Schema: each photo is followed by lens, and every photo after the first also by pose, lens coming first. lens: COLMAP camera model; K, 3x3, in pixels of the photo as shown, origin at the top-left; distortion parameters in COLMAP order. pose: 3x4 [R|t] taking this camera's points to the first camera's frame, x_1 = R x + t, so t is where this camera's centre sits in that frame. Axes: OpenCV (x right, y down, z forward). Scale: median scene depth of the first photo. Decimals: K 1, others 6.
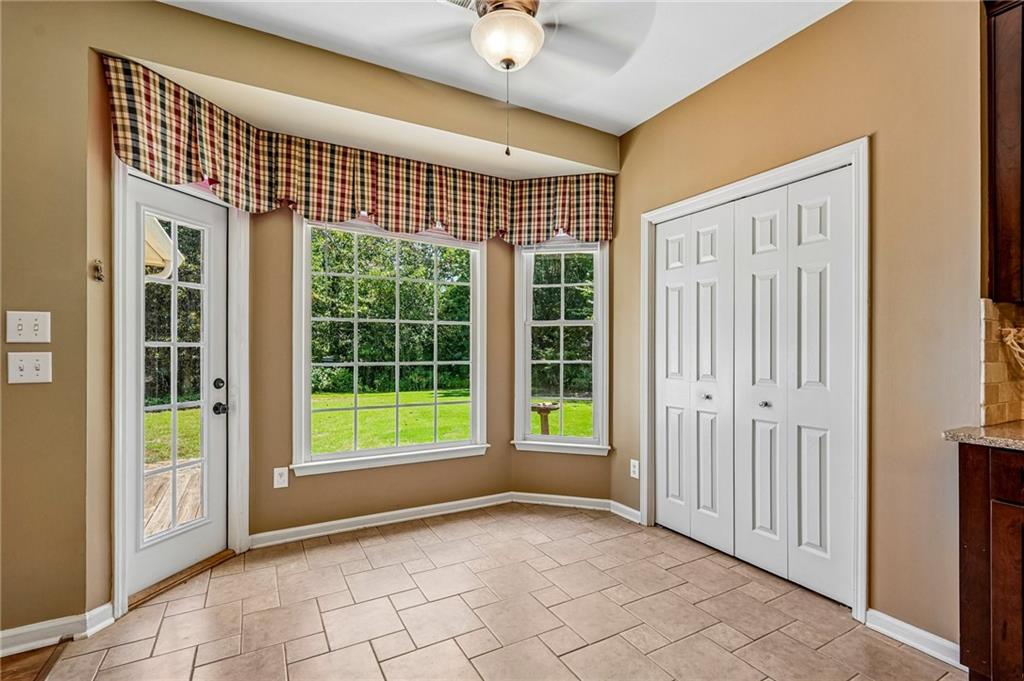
lens RADIAL K [[466.9, 0, 512.3], [0, 466.9, 346.8], [0, 0, 1]] dist [-0.006318, 0.006385]
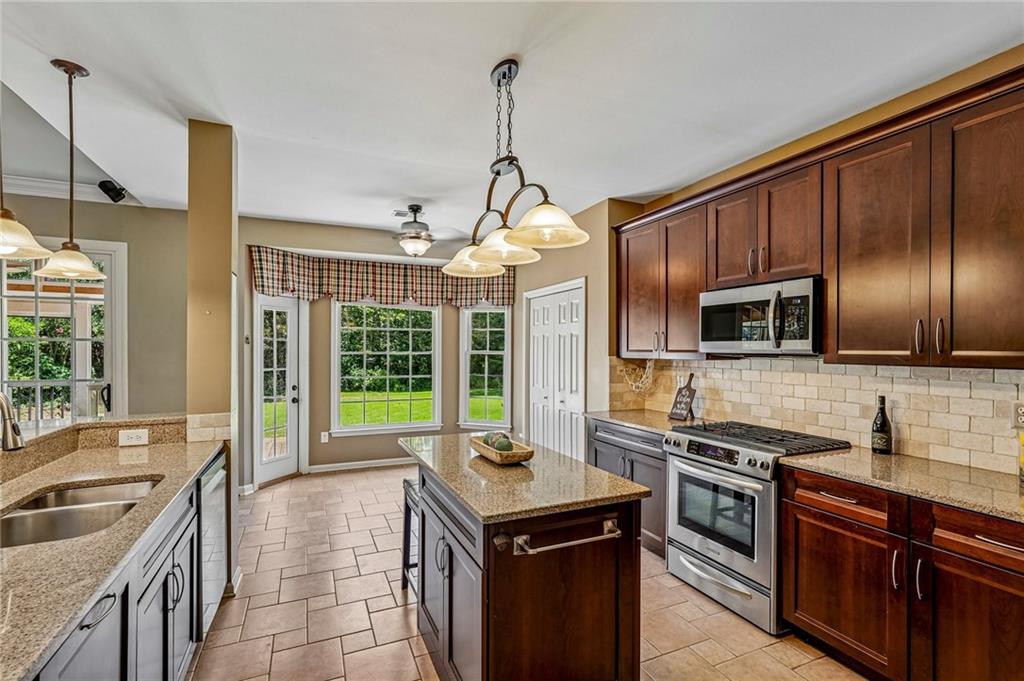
lens RADIAL K [[466.9, 0, 512.2], [0, 466.9, 347.2], [0, 0, 1]] dist [-0.006318, 0.006385]
pose [[0.995775, 0.002089, -0.091805, 0.429213], [-0.001953, 0.999997, 0.001567, -0.089368], [0.091808, -0.001381, 0.995776, -0.805864]]
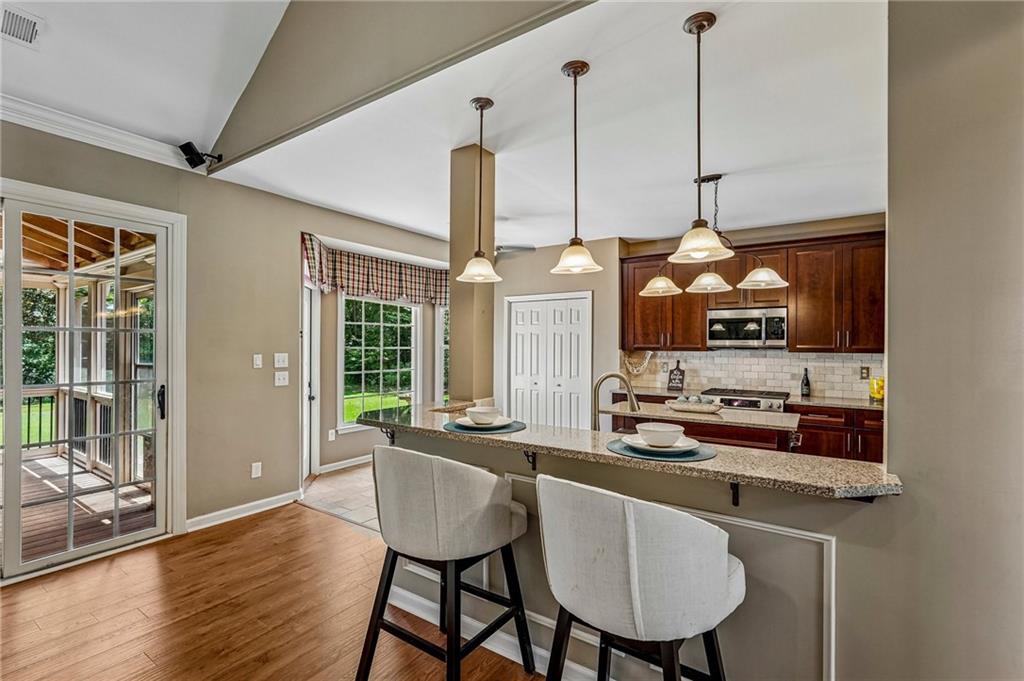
lens RADIAL K [[466.9, 0, 514.7], [0, 466.9, 339.4], [0, 0, 1]] dist [-0.006318, 0.006385]
pose [[0.891016, 0.010387, 0.453852, -0.670579], [-0.007293, 0.999937, -0.008566, -0.083373], [-0.453912, 0.004322, 0.891036, -0.936077]]
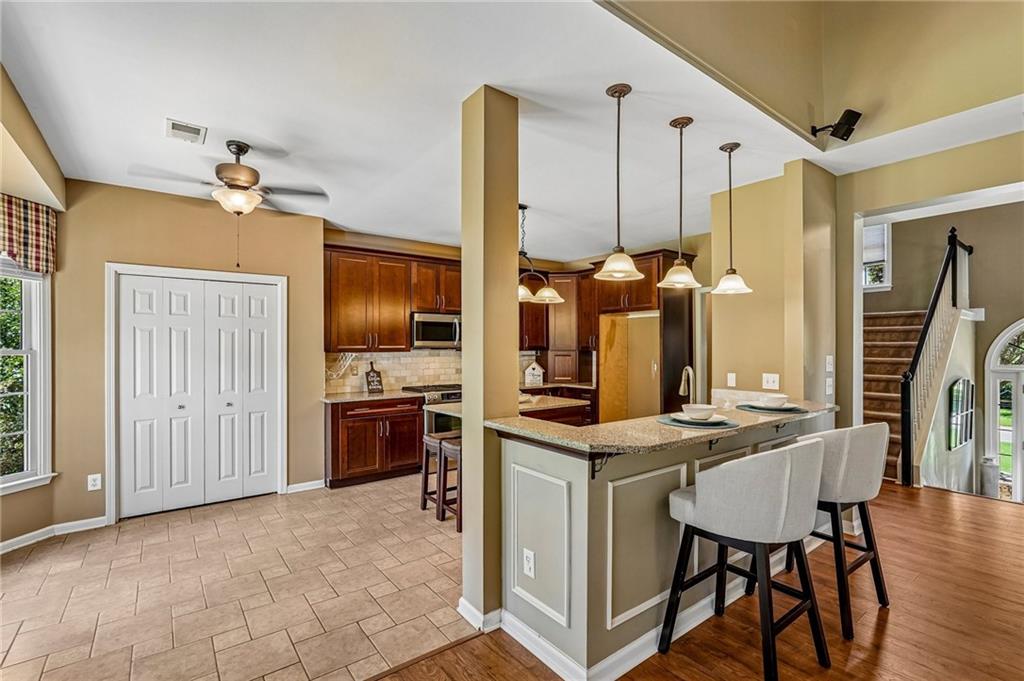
lens RADIAL K [[466.9, 0, 512.3], [0, 466.9, 342.7], [0, 0, 1]] dist [-0.006318, 0.006385]
pose [[-0.137367, 0.007147, 0.990494, -1.107859], [-0.002627, 0.999968, -0.007579, -0.081352], [-0.990517, -0.003643, -0.137344, 0.159030]]
